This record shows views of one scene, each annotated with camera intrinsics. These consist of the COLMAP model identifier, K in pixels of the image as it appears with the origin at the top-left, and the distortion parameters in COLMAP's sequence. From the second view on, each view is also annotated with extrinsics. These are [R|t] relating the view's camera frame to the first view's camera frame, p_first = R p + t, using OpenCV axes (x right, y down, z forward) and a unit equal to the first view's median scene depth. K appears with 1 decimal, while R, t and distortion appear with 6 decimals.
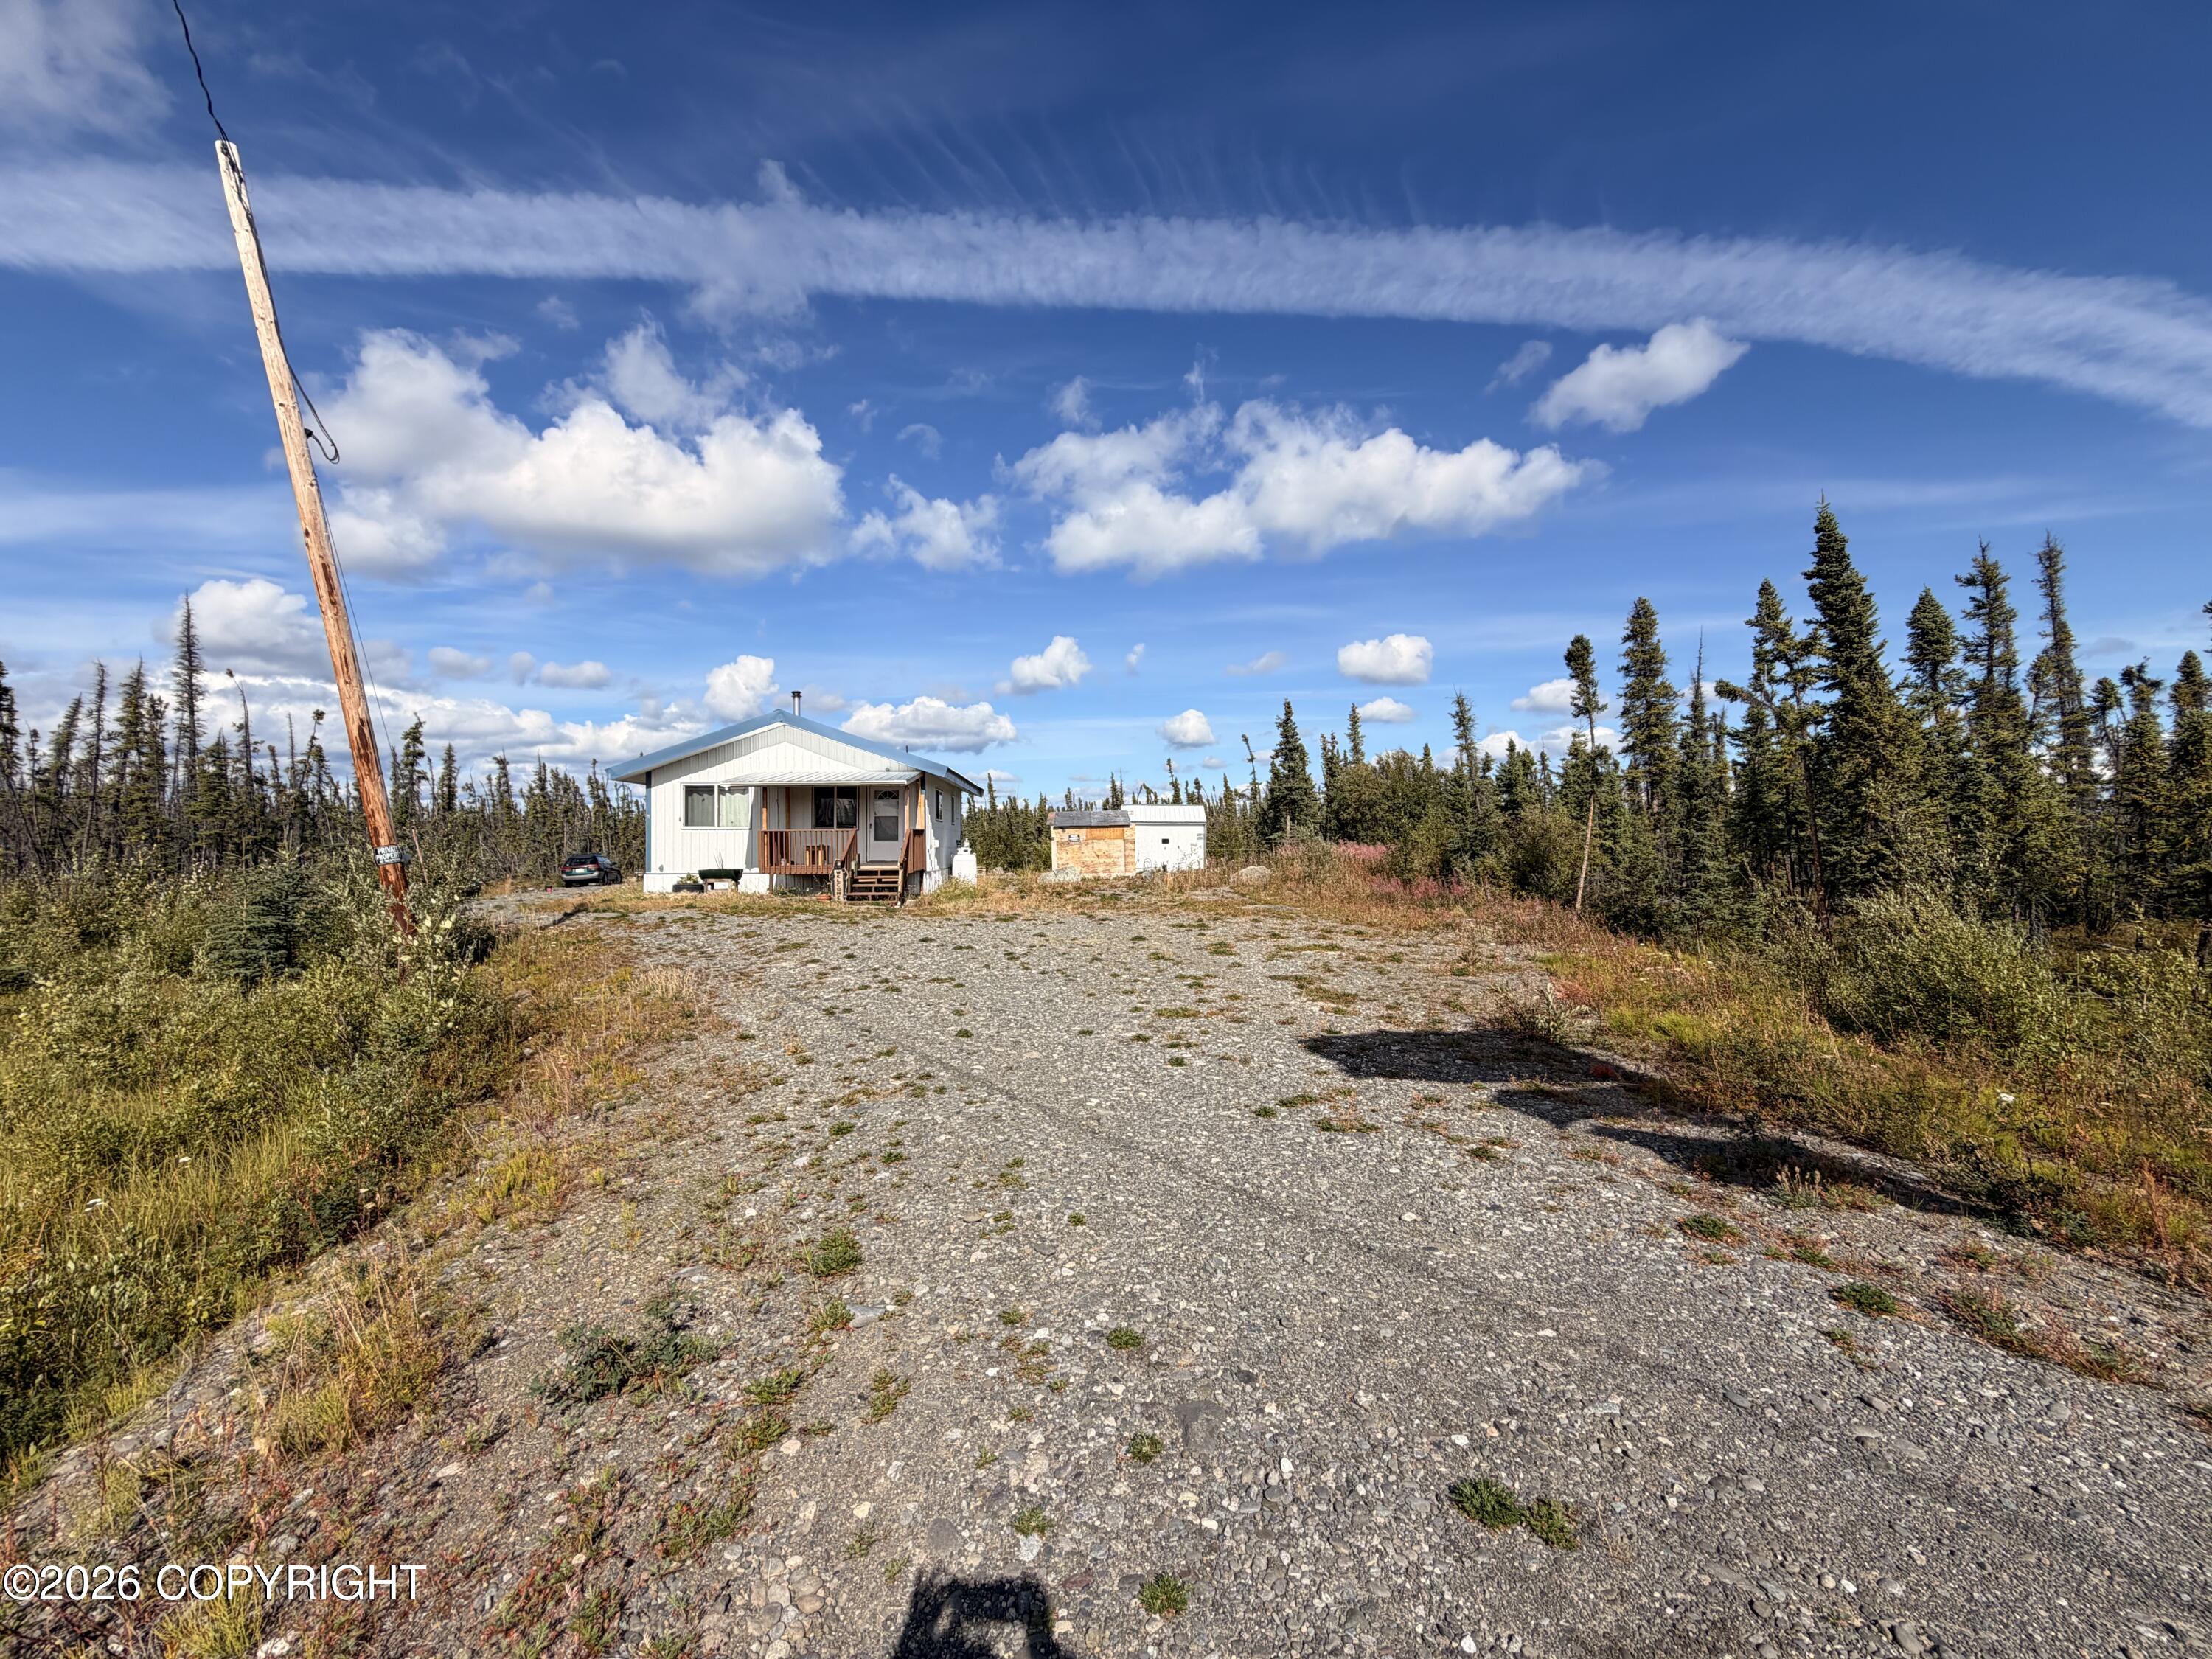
lens RADIAL K [[878.9, 0, 1100.1], [0, 878.9, 829.8], [0, 0, 1]] dist [-0.002910, 0.000559]
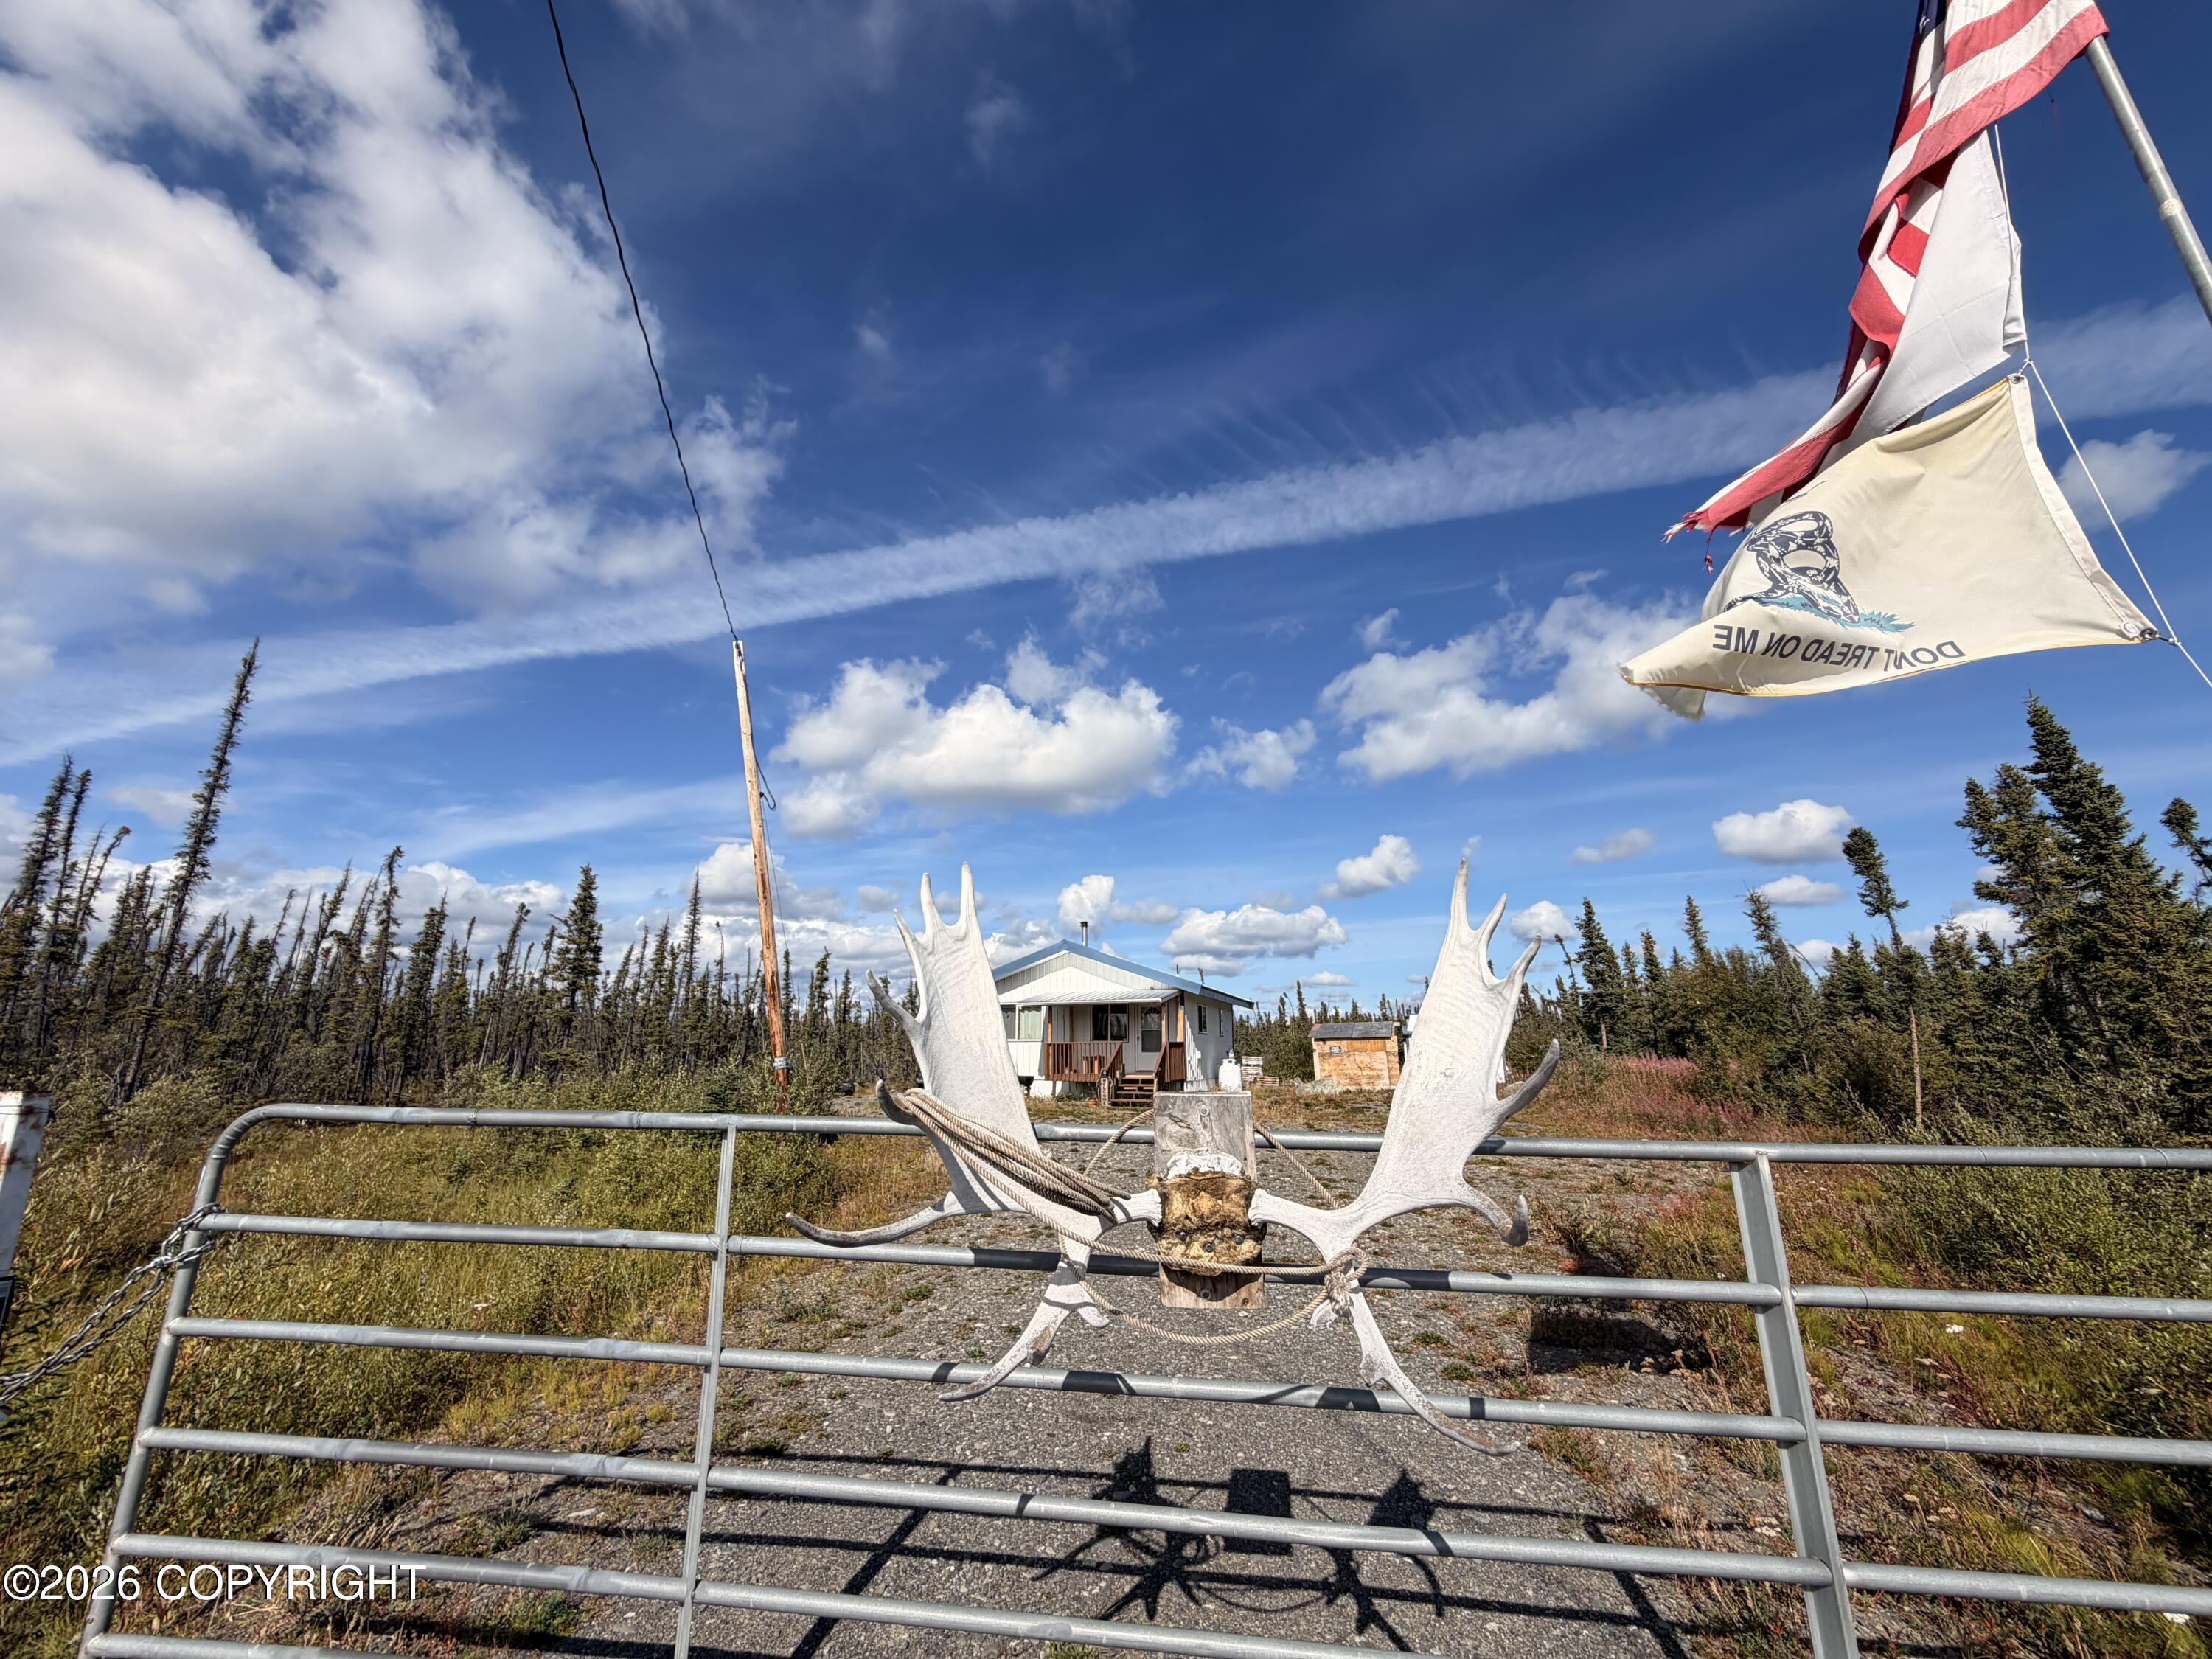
lens RADIAL K [[876.0, 0, 1120.8], [0, 876.0, 819.8], [0, 0, 1]] dist [-0.001738, 0.000290]
pose [[0.937710, -0.082678, -0.337439, 0.101657], [-0.000665, 0.970842, -0.239721, -0.006219], [0.347420, 0.225013, 0.910312, -0.089607]]
